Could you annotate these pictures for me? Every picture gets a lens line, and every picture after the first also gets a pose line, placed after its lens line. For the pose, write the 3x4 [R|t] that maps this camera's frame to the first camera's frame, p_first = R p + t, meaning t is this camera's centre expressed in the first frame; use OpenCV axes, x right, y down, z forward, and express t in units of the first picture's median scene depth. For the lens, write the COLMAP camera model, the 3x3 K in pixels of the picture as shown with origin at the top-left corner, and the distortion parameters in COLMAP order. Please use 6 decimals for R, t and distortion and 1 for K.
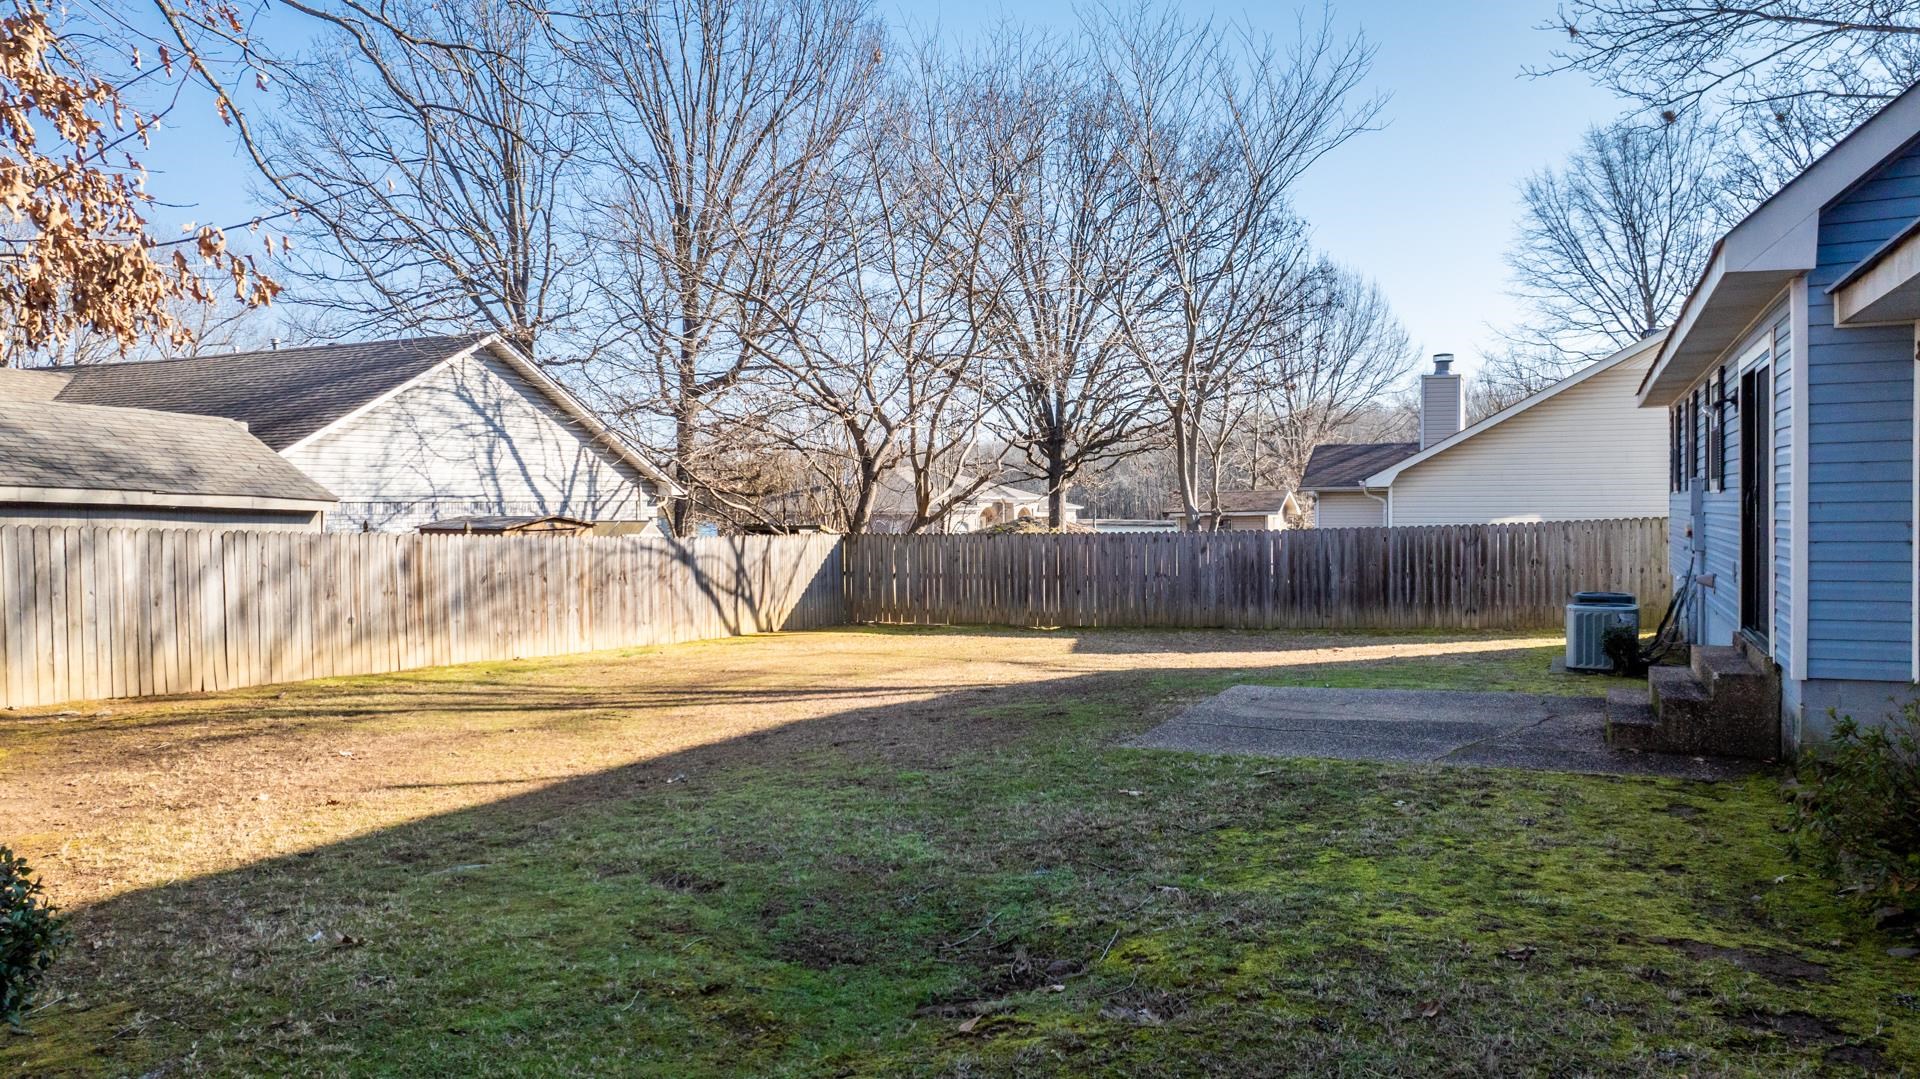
lens RADIAL K [[1362.8, 0, 957.1], [0, 1362.8, 537.5], [0, 0, 1]] dist [-0.031077, 0.026010]
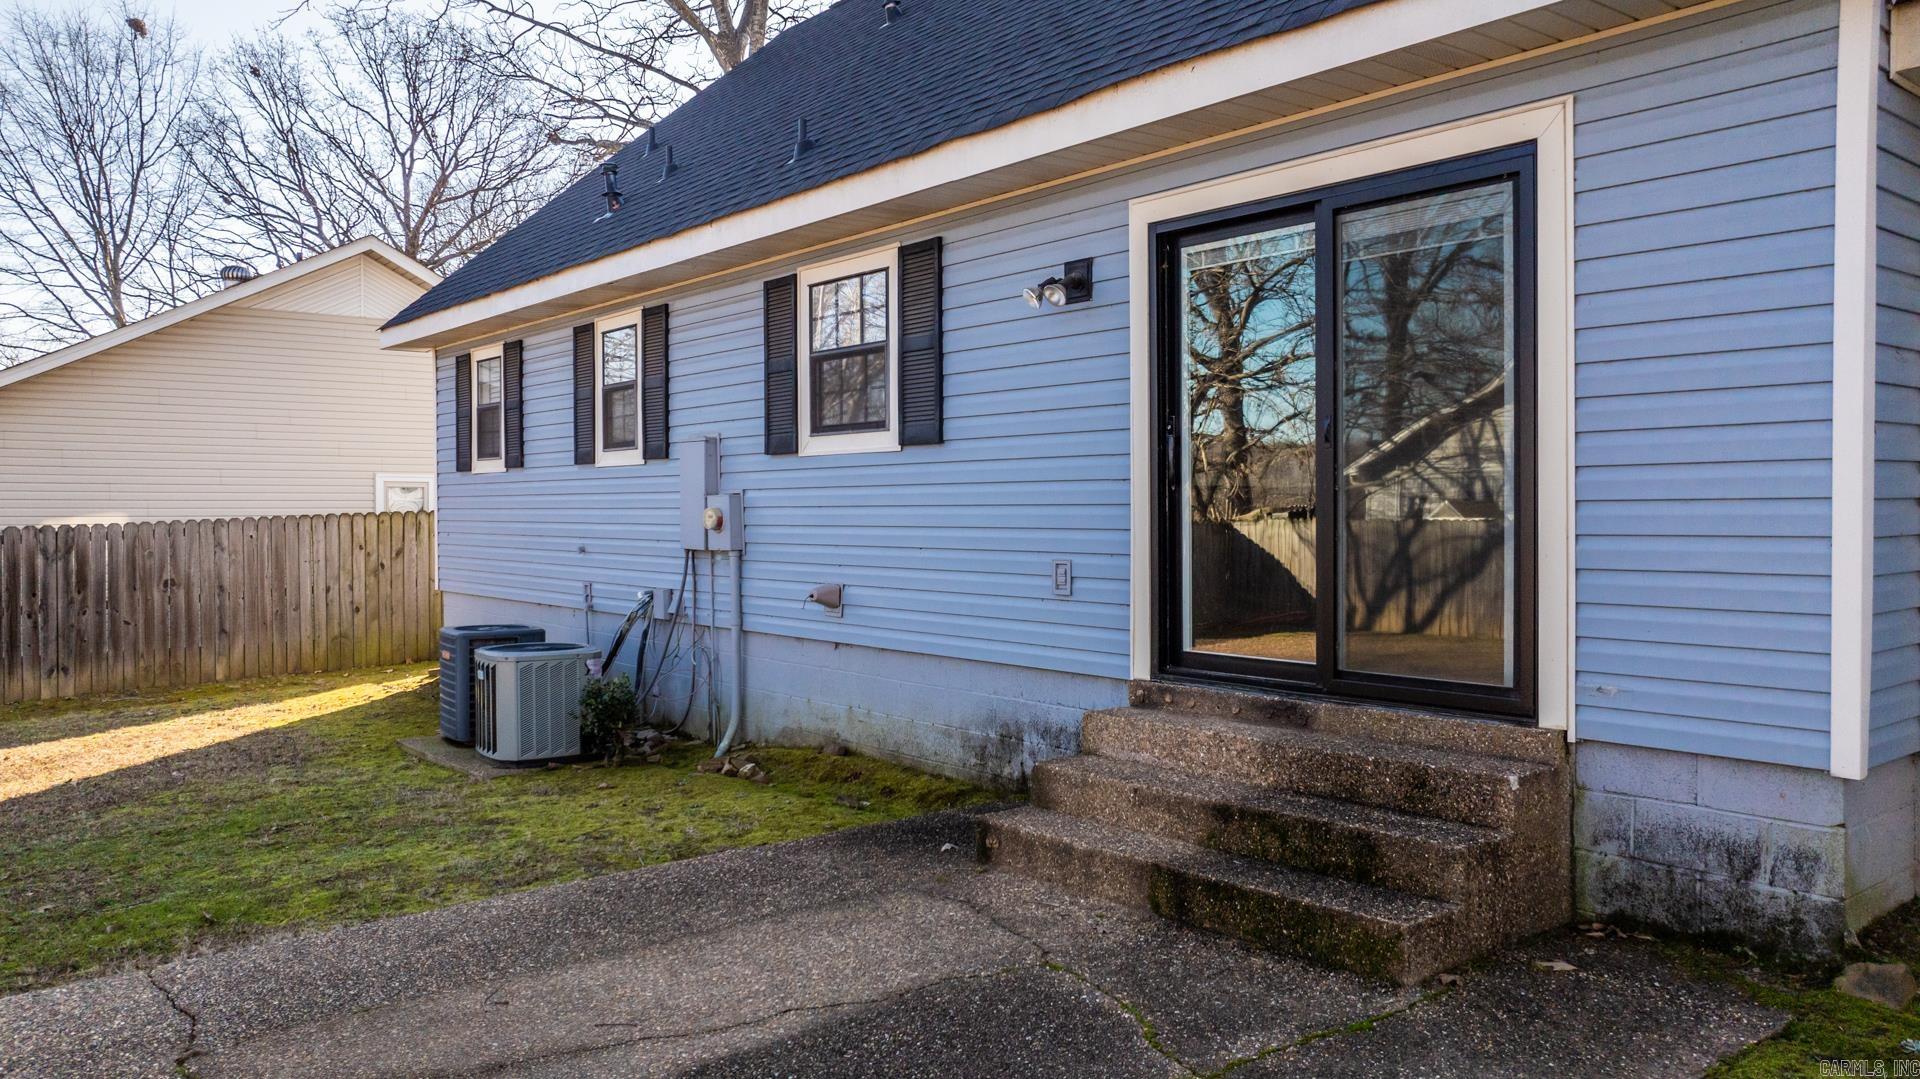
lens RADIAL K [[1362.8, 0, 968.5], [0, 1362.8, 541.2], [0, 0, 1]] dist [-0.031077, 0.026010]
pose [[0.428892, -0.015827, 0.903217, 0.013102], [0.022275, 0.999728, 0.006940, 0.002162], [-0.903081, 0.017143, 0.429128, 0.376669]]
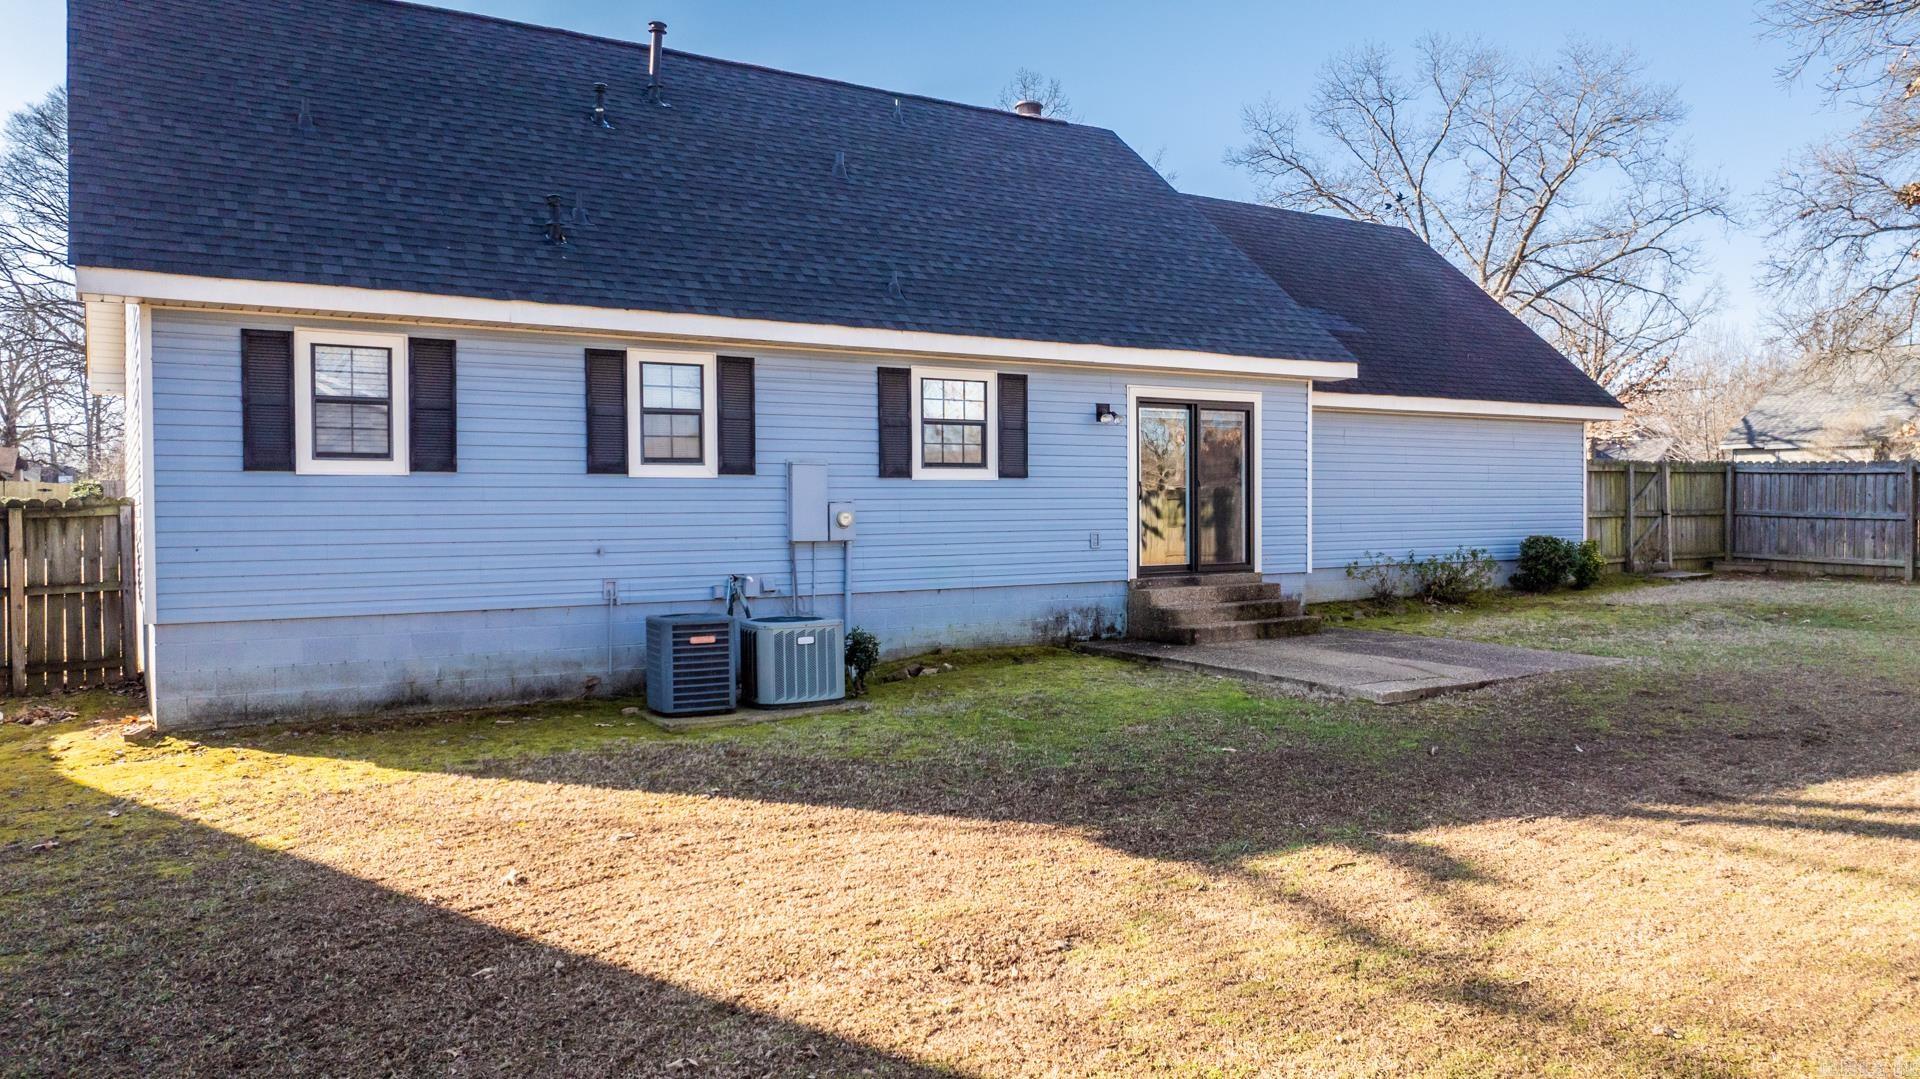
lens RADIAL K [[1362.8, 0, 974.9], [0, 1362.8, 549.3], [0, 0, 1]] dist [-0.031077, 0.026010]
pose [[-0.846990, -0.004480, 0.531590, -0.018119], [0.025615, 0.998459, 0.049227, -0.016990], [-0.530991, 0.055311, -0.845570, 1.056477]]
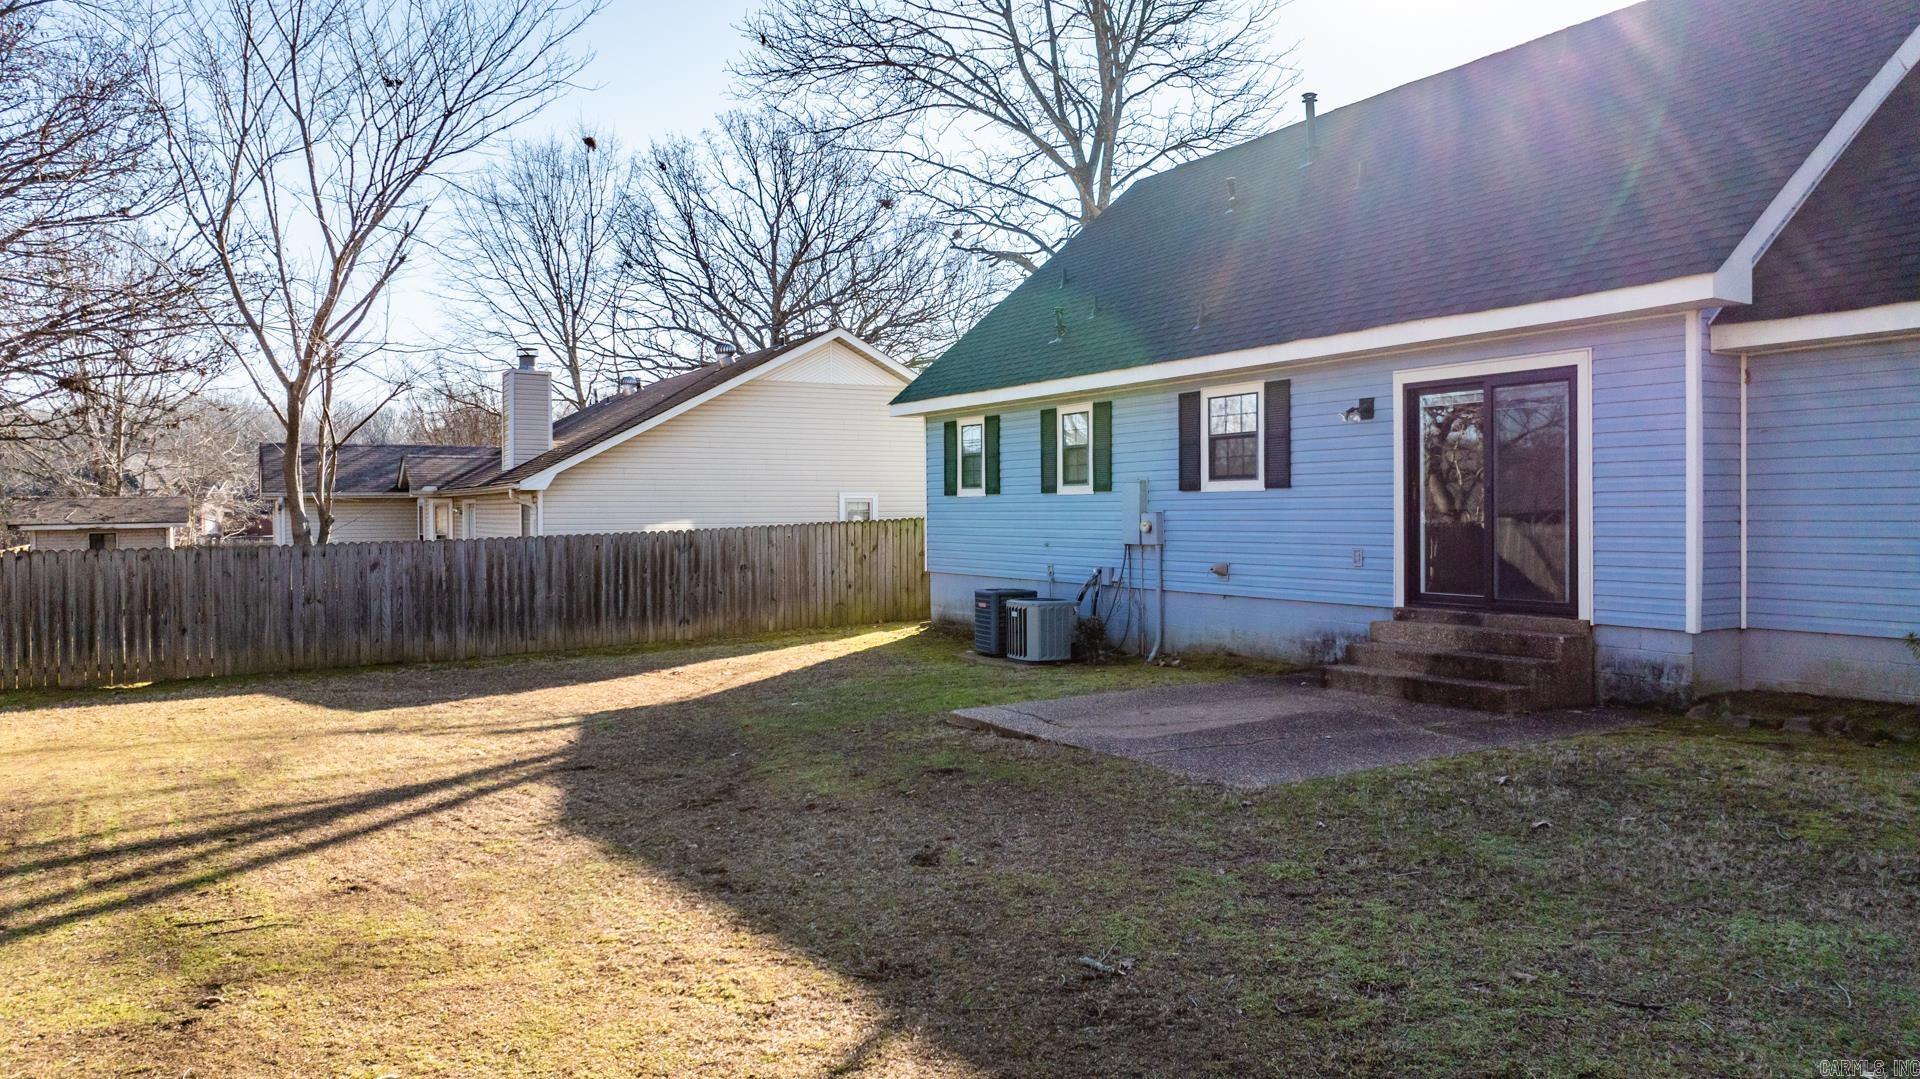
lens RADIAL K [[1362.8, 0, 954.7], [0, 1362.8, 536.9], [0, 0, 1]] dist [-0.031077, 0.026010]
pose [[0.591248, -0.012805, 0.806388, -0.271497], [0.022539, 0.999746, -0.000650, 0.000253], [-0.806175, 0.018560, 0.591387, 0.283572]]
